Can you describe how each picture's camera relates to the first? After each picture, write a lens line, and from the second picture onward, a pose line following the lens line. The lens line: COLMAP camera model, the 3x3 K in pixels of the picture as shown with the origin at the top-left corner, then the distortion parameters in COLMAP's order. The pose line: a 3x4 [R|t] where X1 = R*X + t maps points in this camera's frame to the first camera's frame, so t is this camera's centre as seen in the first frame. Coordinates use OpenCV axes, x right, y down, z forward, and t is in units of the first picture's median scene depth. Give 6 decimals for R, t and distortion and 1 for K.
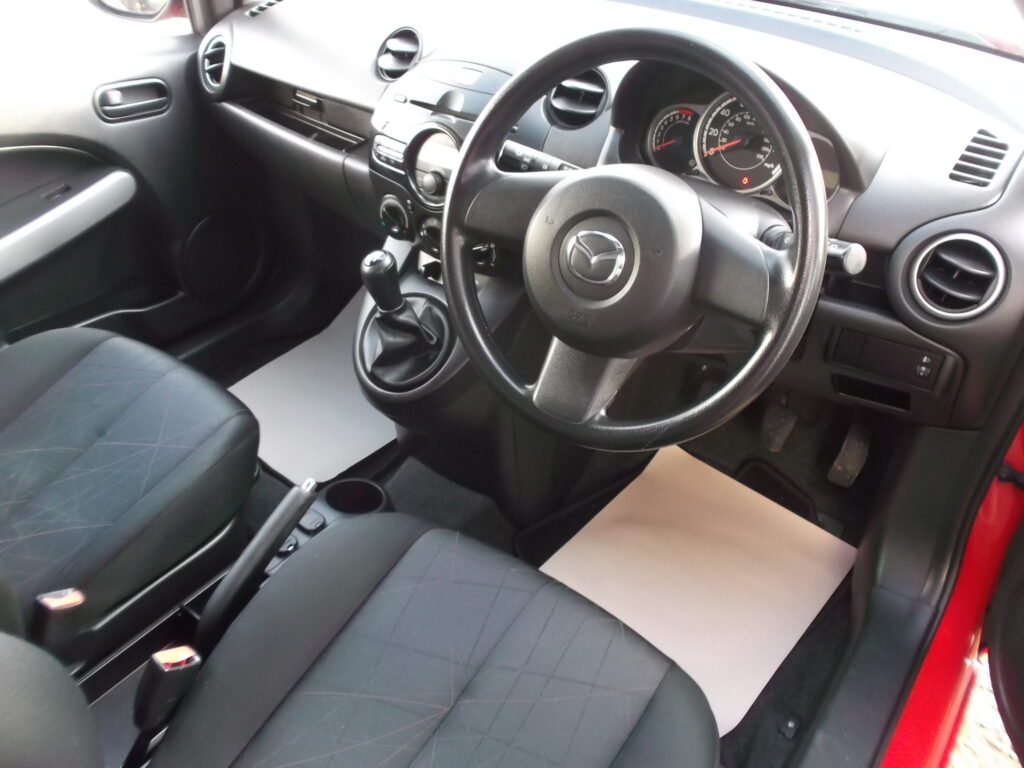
lens RADIAL K [[803.6, 0, 512.0], [0, 803.6, 384.0], [0, 0, 1]] dist [-0.054945, 0.012564]
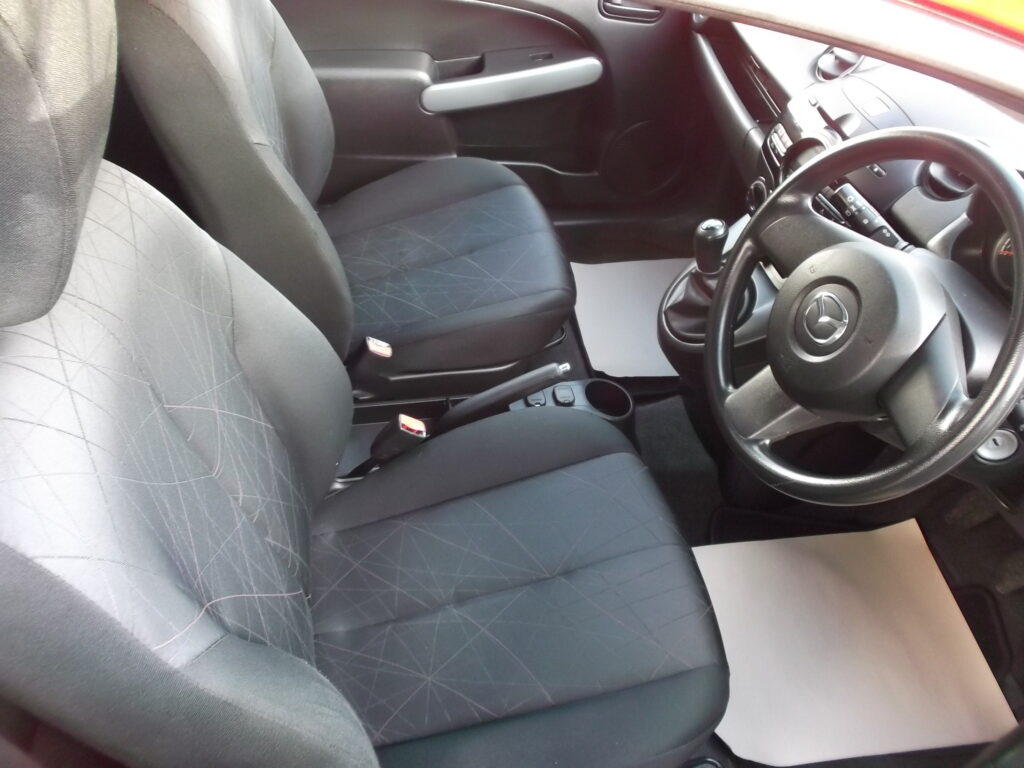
lens RADIAL K [[803.6, 0, 512.0], [0, 803.6, 384.0], [0, 0, 1]] dist [-0.054945, 0.012564]
pose [[0.752842, 0.516798, -0.407614, 0.185402], [-0.464138, 0.855927, 0.227957, -0.088603], [0.466695, 0.017574, 0.884243, -0.118531]]
